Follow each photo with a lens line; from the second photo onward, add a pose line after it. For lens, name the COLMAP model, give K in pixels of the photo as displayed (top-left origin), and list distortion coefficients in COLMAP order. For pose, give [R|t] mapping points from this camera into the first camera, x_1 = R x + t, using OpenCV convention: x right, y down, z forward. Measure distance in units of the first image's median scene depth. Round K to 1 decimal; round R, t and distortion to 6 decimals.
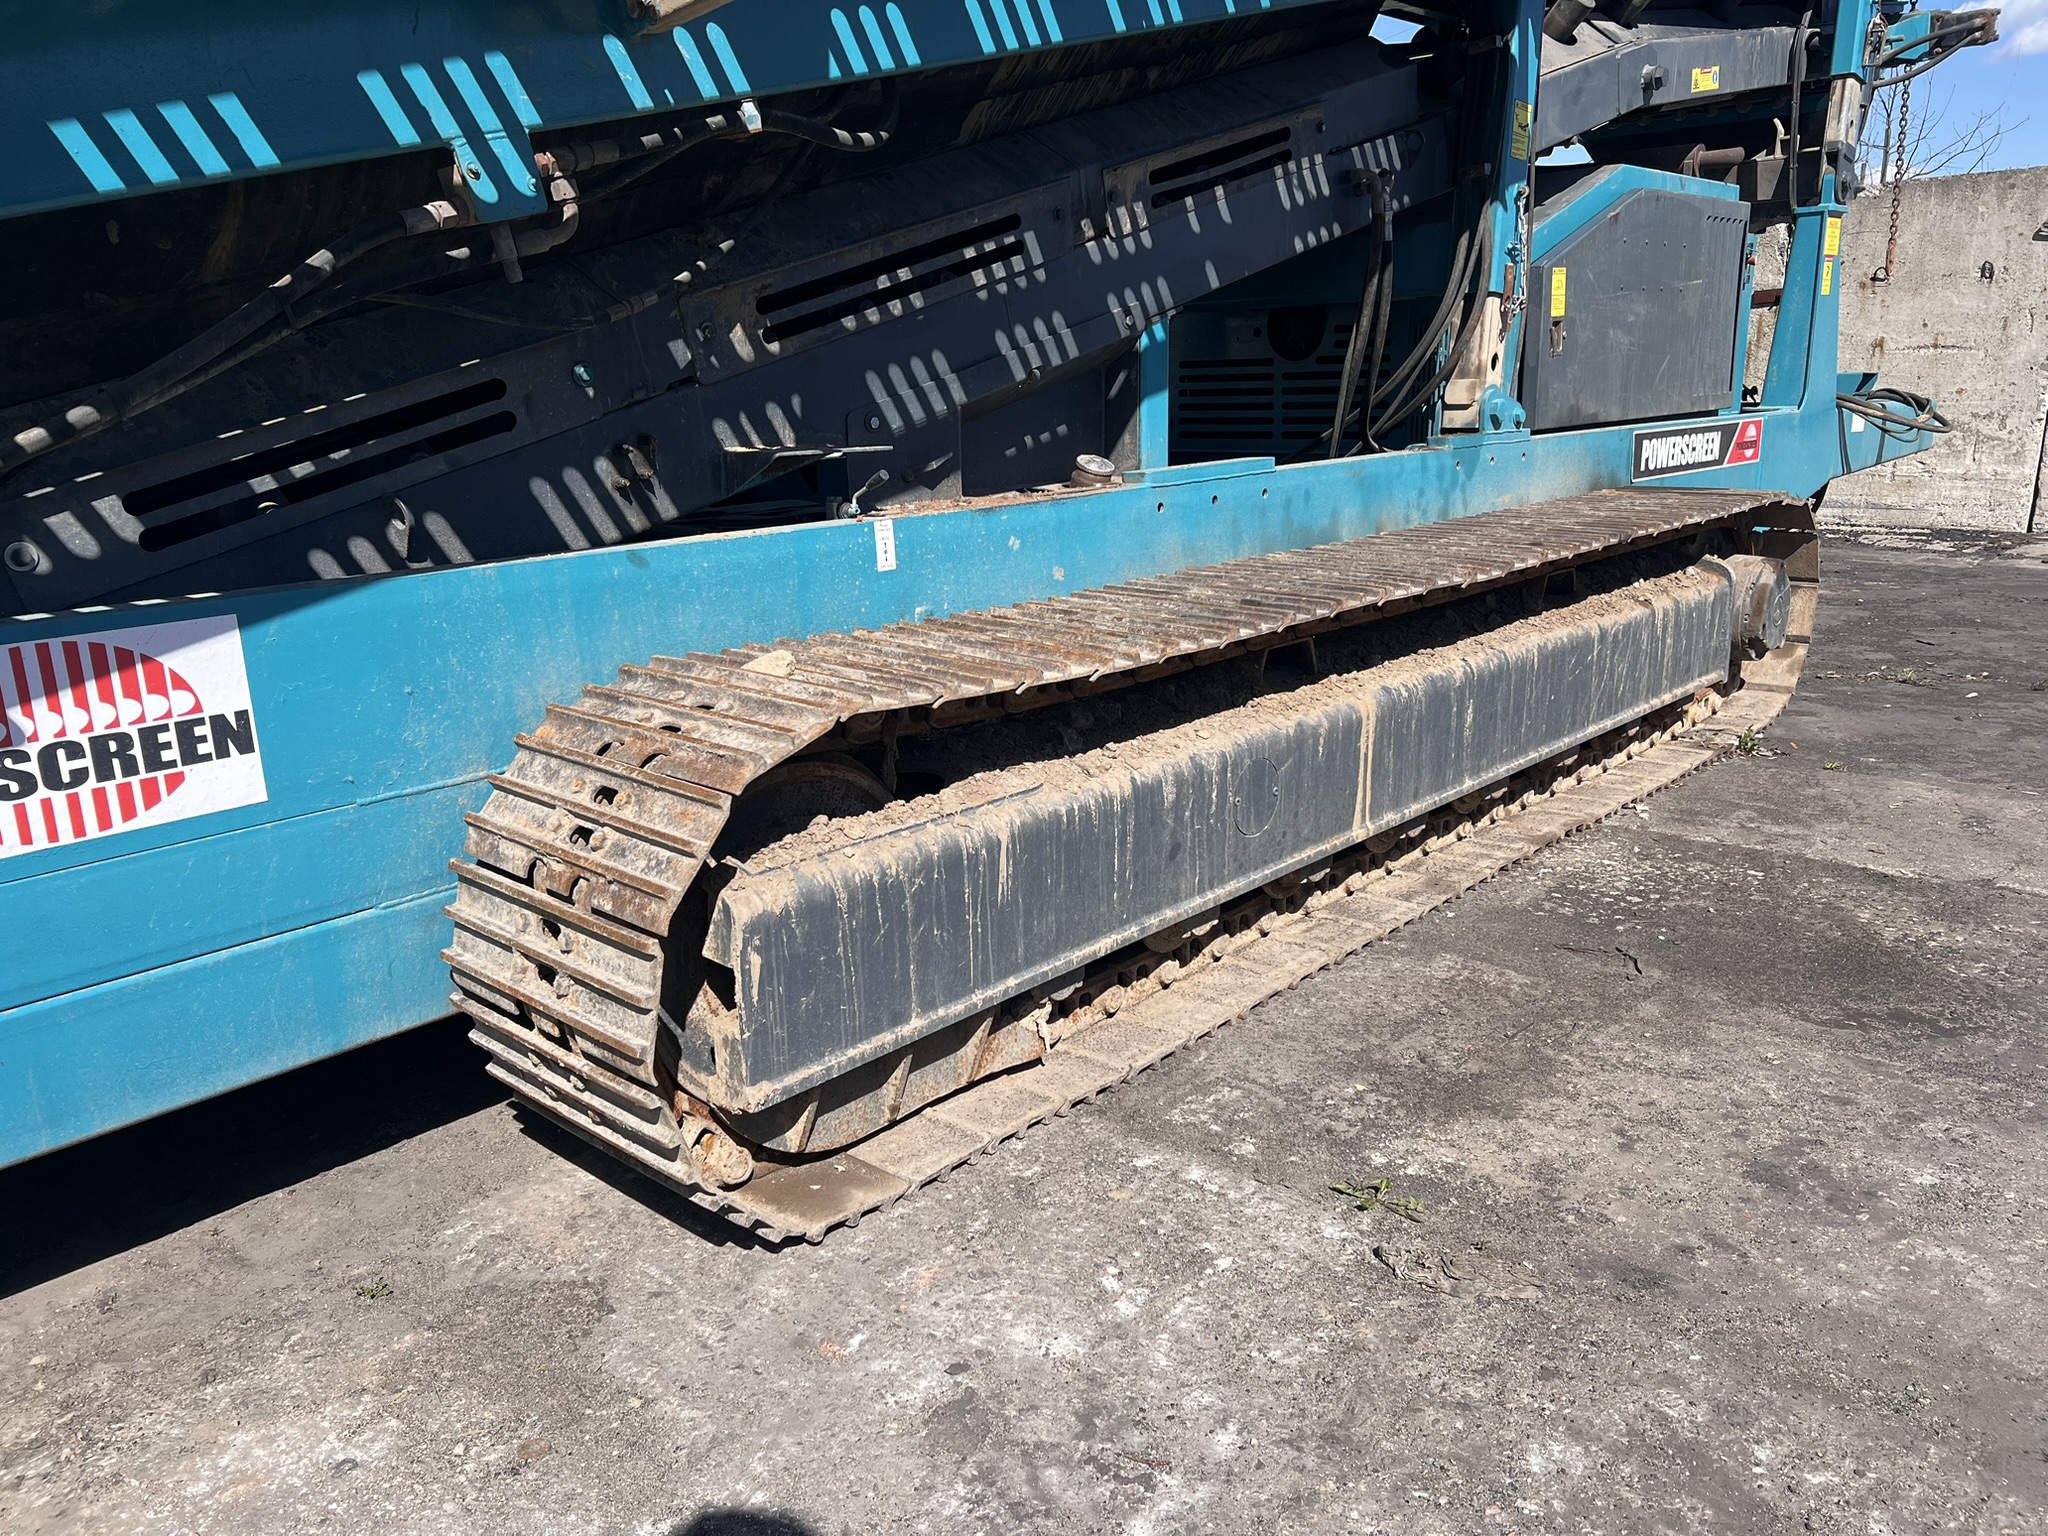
lens RADIAL K [[1534.1, 0, 1021.7], [0, 1534.1, 790.7], [0, 0, 1]] dist [0.004074, -0.005478]
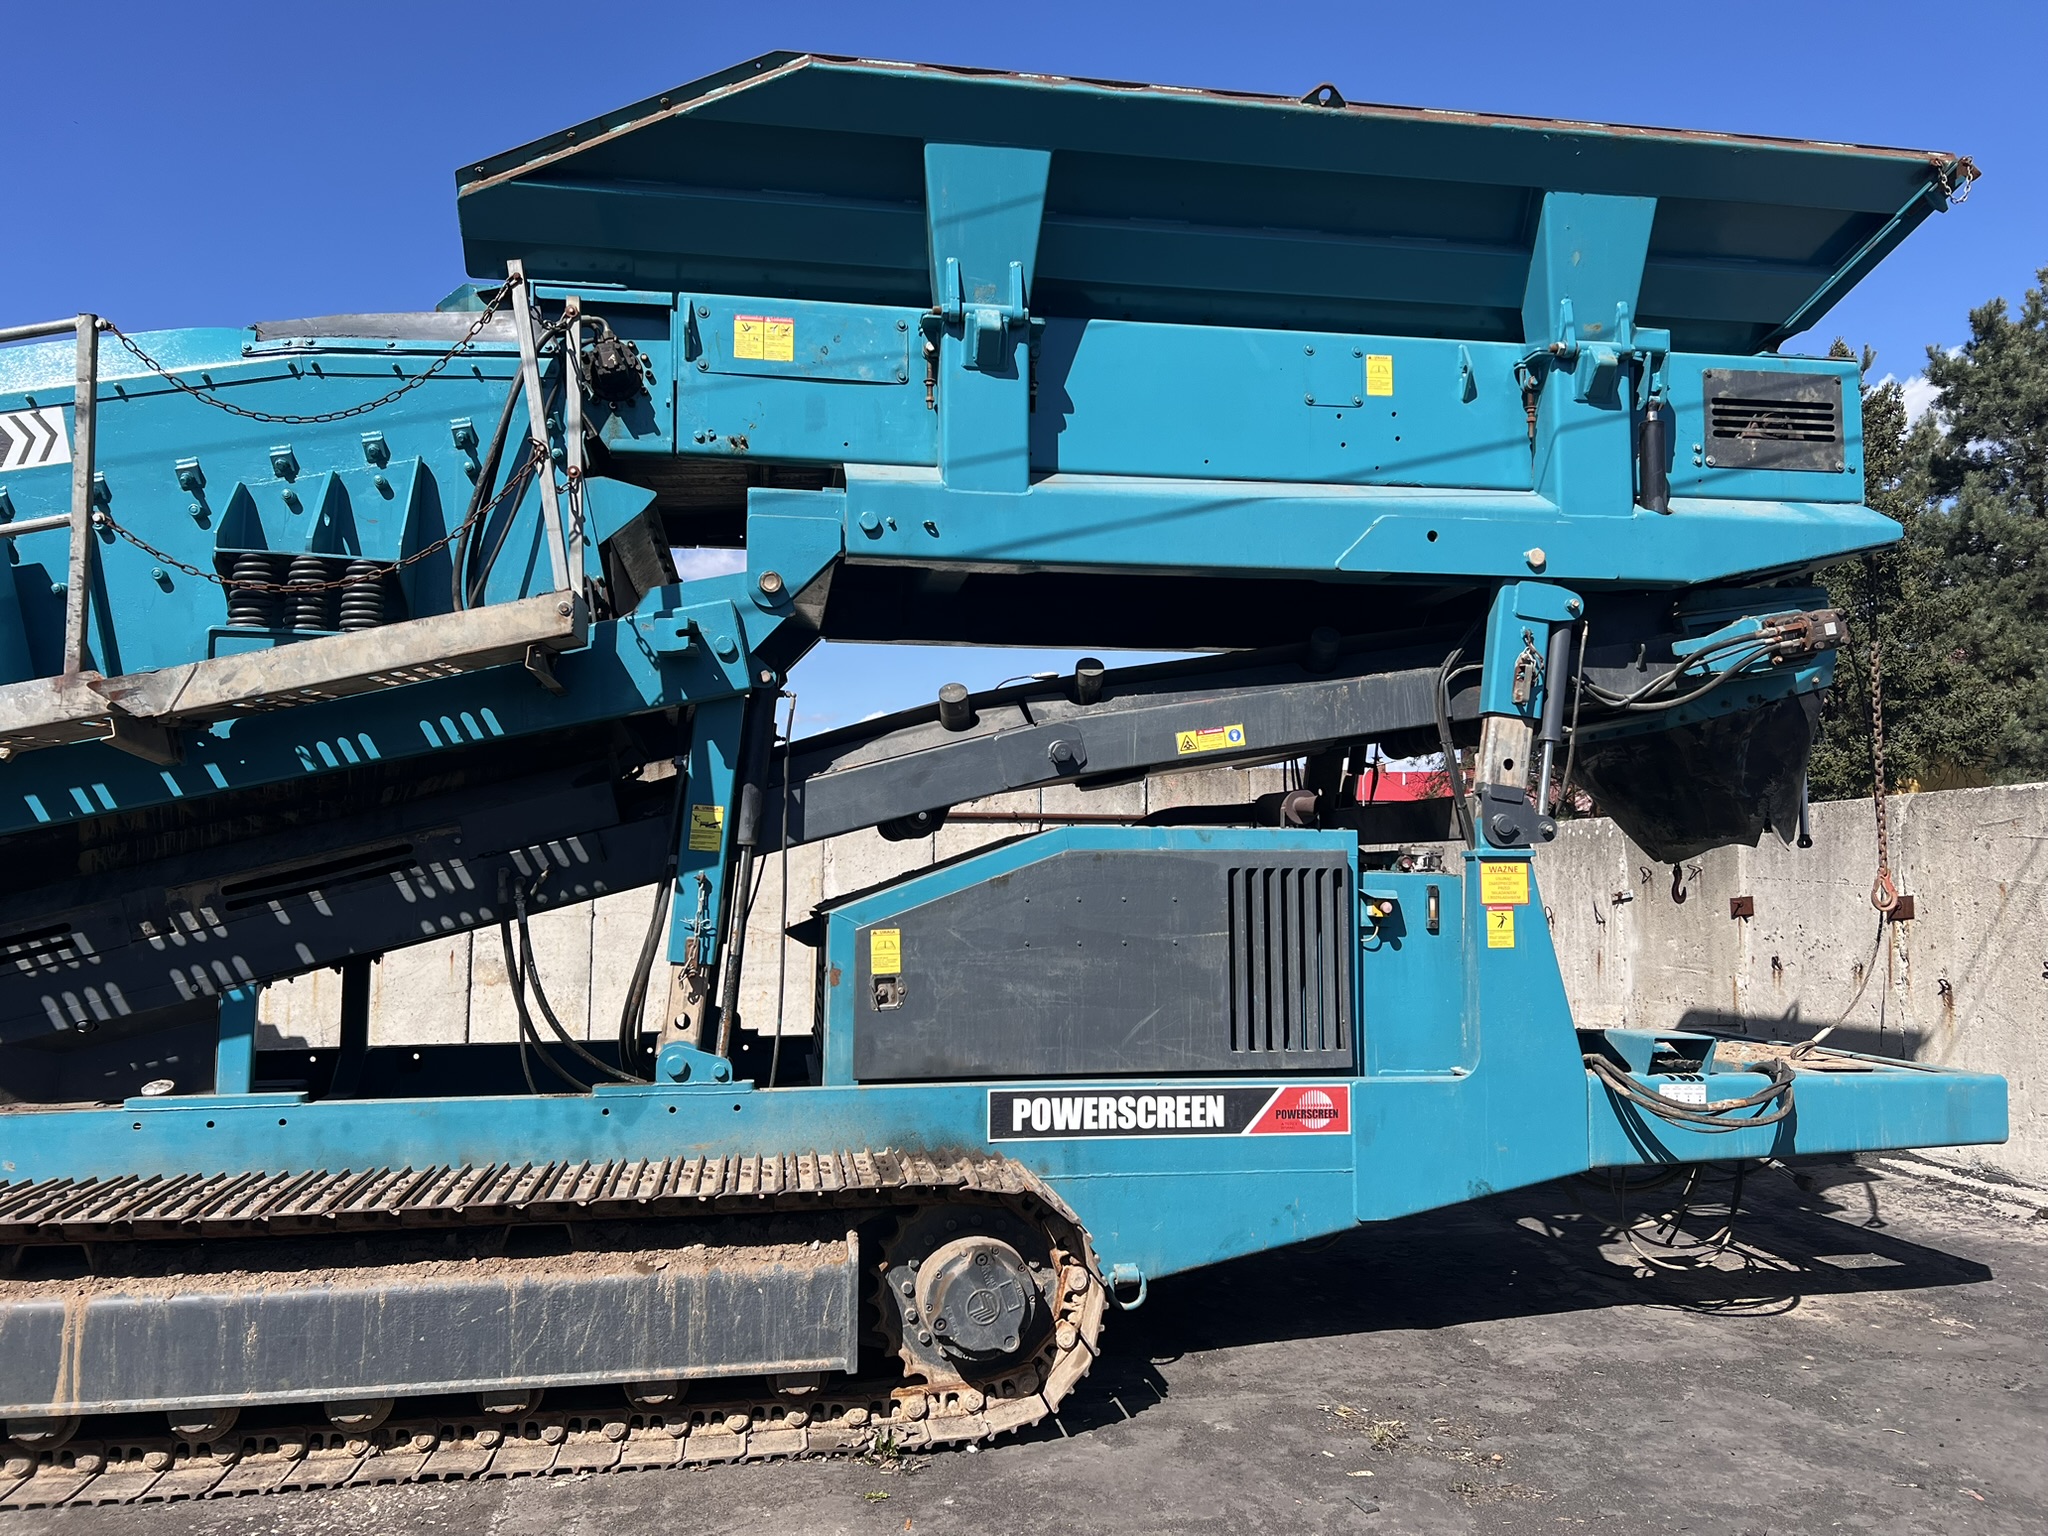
lens RADIAL K [[1577.0, 0, 1024.0], [0, 1577.0, 768.0], [0, 0, 1]] dist [0.043943, -0.056585]
pose [[0.808687, -0.009677, -0.588160, 1.547261], [-0.179320, 0.948219, -0.262156, -0.255518], [0.560241, 0.317470, 0.765077, 0.256897]]
